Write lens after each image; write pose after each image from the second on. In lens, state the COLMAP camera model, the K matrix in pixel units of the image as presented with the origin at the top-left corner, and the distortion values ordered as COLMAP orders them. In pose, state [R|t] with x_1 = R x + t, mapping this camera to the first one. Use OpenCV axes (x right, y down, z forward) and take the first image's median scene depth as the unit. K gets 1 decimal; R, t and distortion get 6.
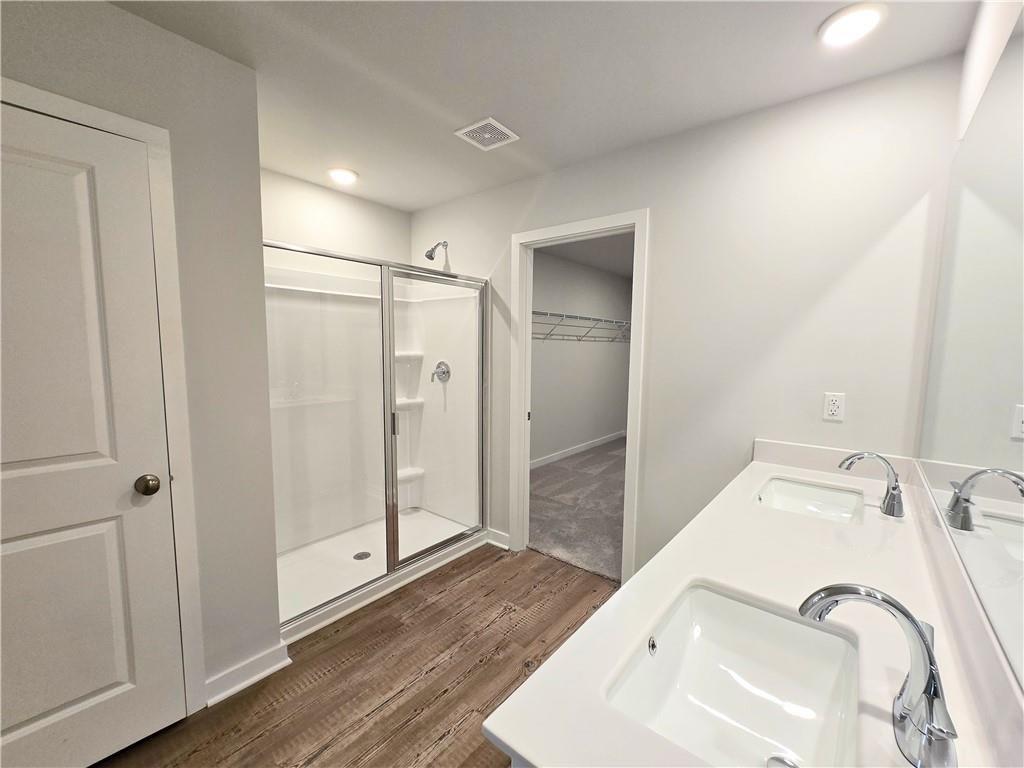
lens RADIAL K [[431.1, 0, 509.8], [0, 431.1, 390.3], [0, 0, 1]] dist [0.002538, 0.000269]
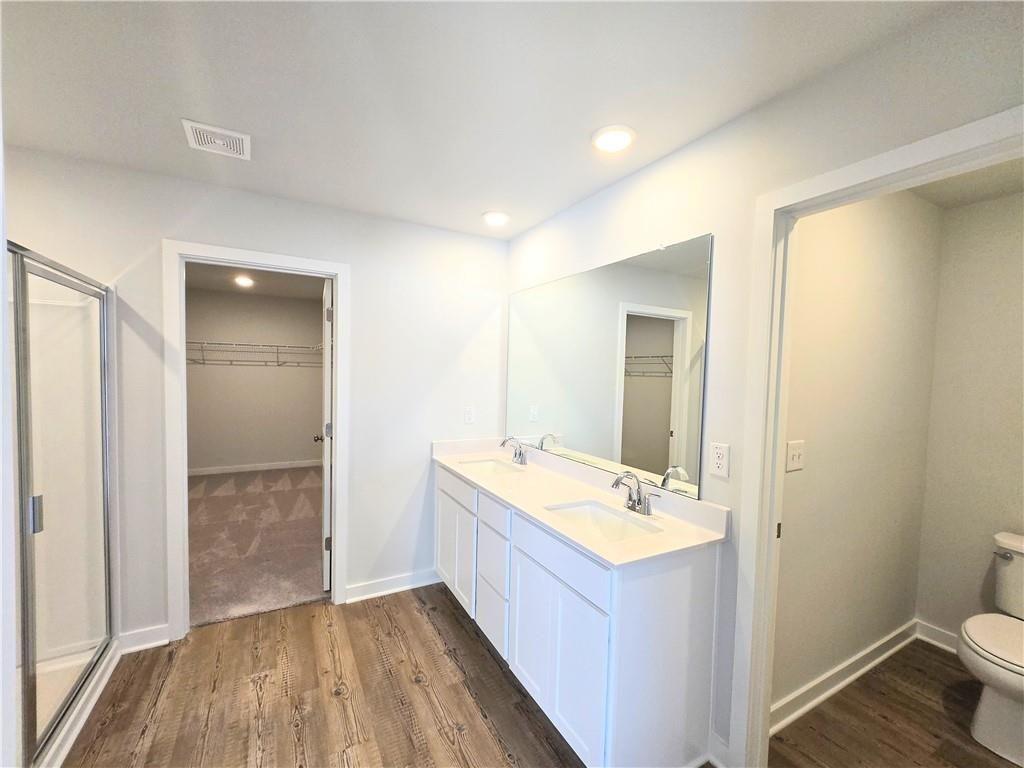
lens RADIAL K [[431.1, 0, 509.8], [0, 431.1, 390.3], [0, 0, 1]] dist [0.002538, 0.000269]
pose [[0.374727, -0.042686, 0.926152, -0.481364], [0.075915, 0.996998, 0.015236, -0.045534], [-0.924022, 0.064599, 0.376842, 0.123188]]
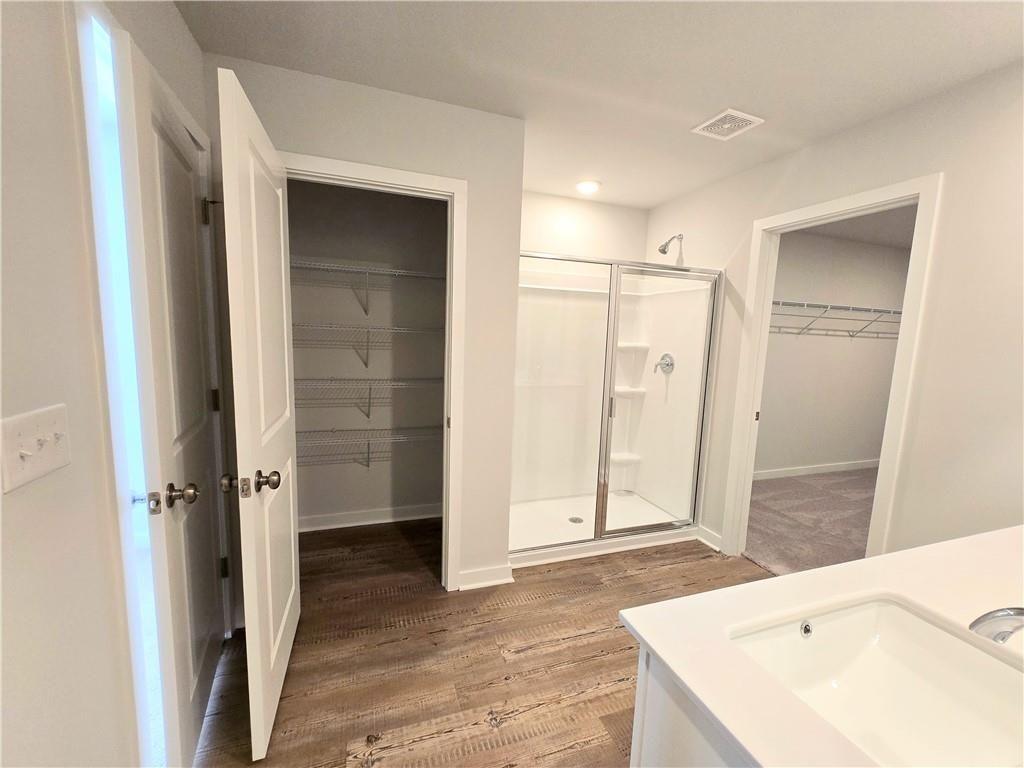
lens RADIAL K [[431.1, 0, 509.8], [0, 431.1, 390.3], [0, 0, 1]] dist [0.002538, 0.000269]
pose [[0.857424, 0.086564, -0.507278, 0.055166], [-0.077465, 0.996229, 0.039066, 0.009330], [0.508747, 0.005800, 0.860897, -0.073031]]
